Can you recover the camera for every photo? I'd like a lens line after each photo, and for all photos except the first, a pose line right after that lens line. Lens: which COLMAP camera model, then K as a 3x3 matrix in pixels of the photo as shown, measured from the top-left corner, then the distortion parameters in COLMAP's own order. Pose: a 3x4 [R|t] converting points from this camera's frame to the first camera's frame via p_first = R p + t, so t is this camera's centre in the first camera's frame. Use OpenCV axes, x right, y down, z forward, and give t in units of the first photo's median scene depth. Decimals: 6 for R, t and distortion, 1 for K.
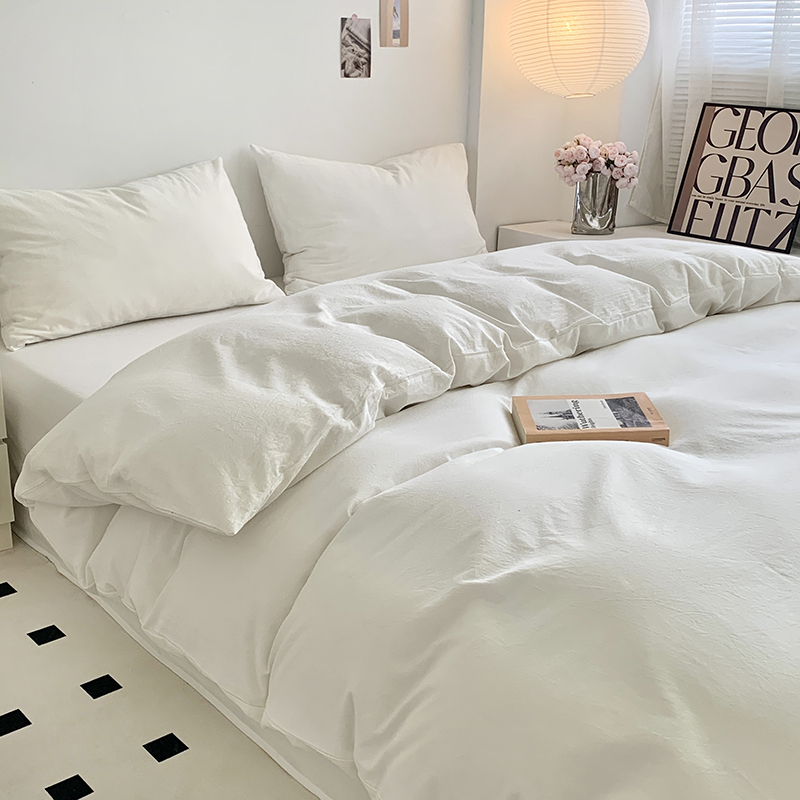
lens RADIAL K [[1048.8, 0, 395.9], [0, 1048.8, 396.4], [0, 0, 1]] dist [0.035990, 0.000000]
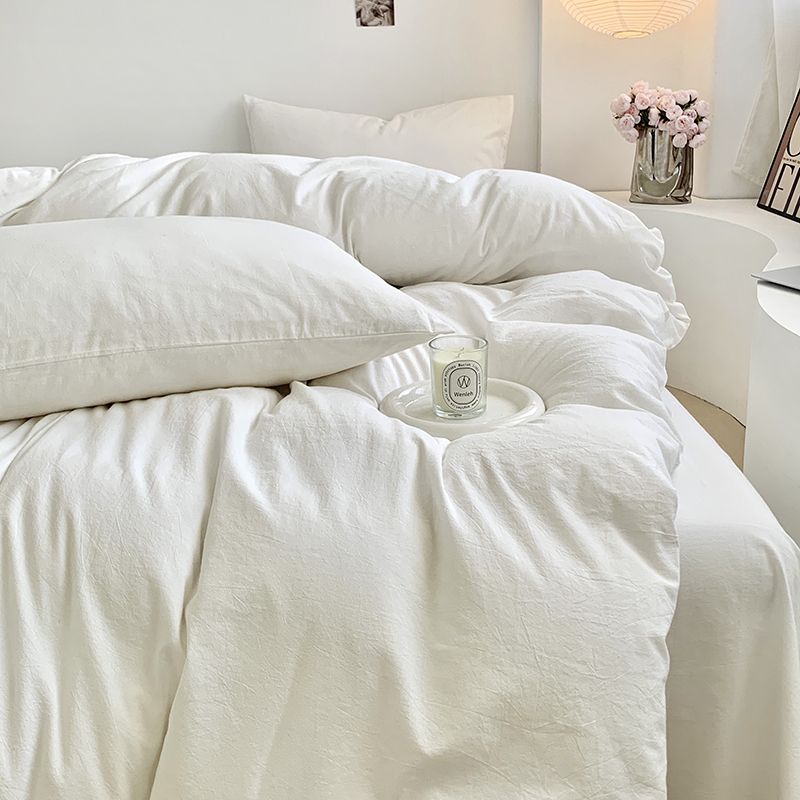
lens RADIAL K [[1020.1, 0, 404.6], [0, 1020.1, 394.1], [0, 0, 1]] dist [0.015760, 0.000000]
pose [[0.799895, 0.147317, -0.581778, 0.580918], [-0.147408, 0.987935, 0.047491, -0.017510], [0.581755, 0.047771, 0.811960, 0.269952]]
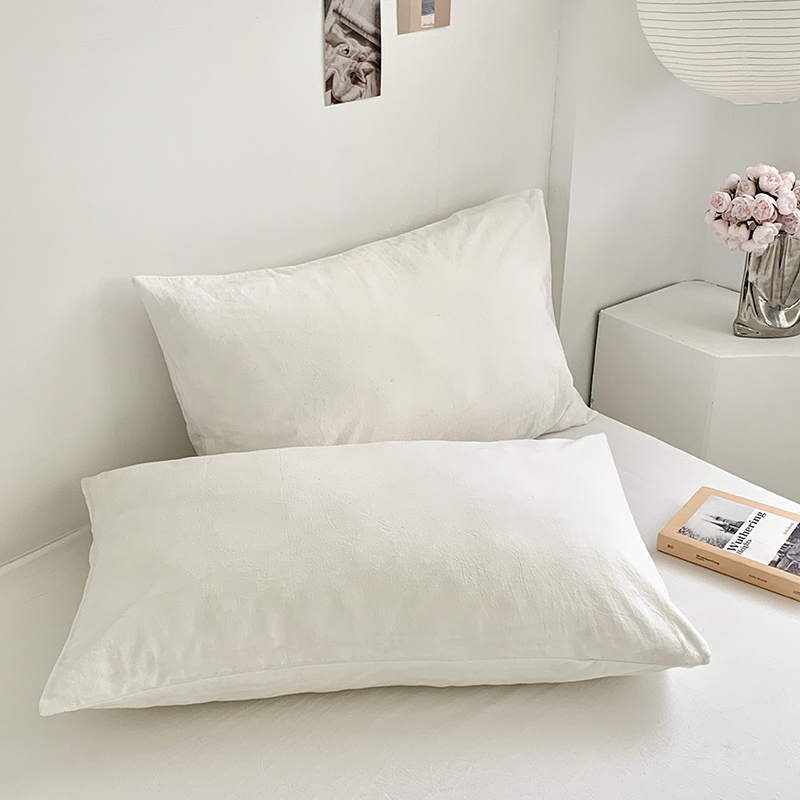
lens RADIAL K [[1229.5, 0, 399.9], [0, 1229.5, 402.9], [0, 0, 1]] dist [0.026982, 0.000000]
pose [[0.999093, -0.027277, 0.032691, -0.039080], [0.022152, 0.988739, 0.148002, -0.246407], [-0.036360, -0.147144, 0.988447, 0.385019]]
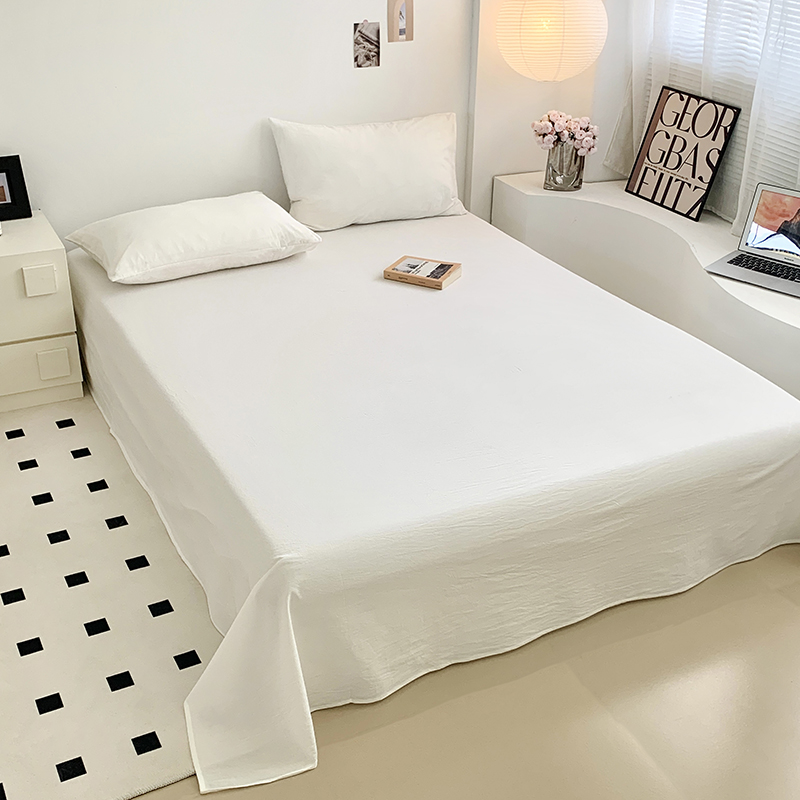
lens RADIAL K [[1004.1, 0, 386.0], [0, 1004.1, 400.2], [0, 0, 1]] dist [0.040868, 0.000000]
pose [[0.967215, 0.109049, -0.229355, 0.323826], [-0.070963, 0.983193, 0.168213, -0.105844], [0.243844, -0.146422, 0.958697, -0.276701]]
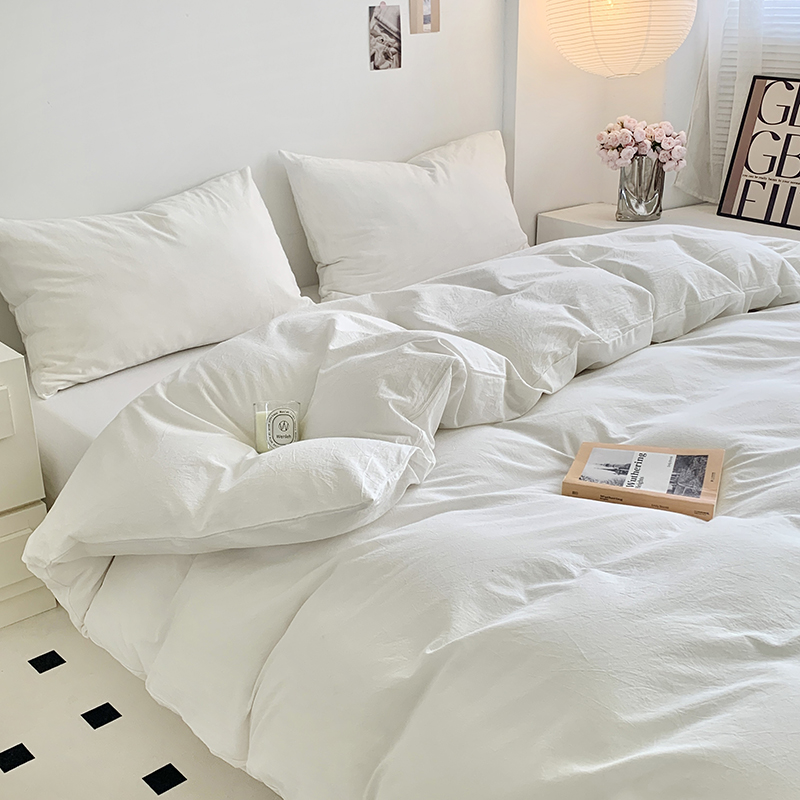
lens RADIAL K [[1048.8, 0, 399.2], [0, 1048.8, 400.5], [0, 0, 1]] dist [0.035990, 0.000000]
pose [[0.999304, -0.034754, -0.013555, -0.023965], [0.035548, 0.997343, 0.063589, -0.067269], [0.011309, -0.064026, 0.997884, 0.042957]]
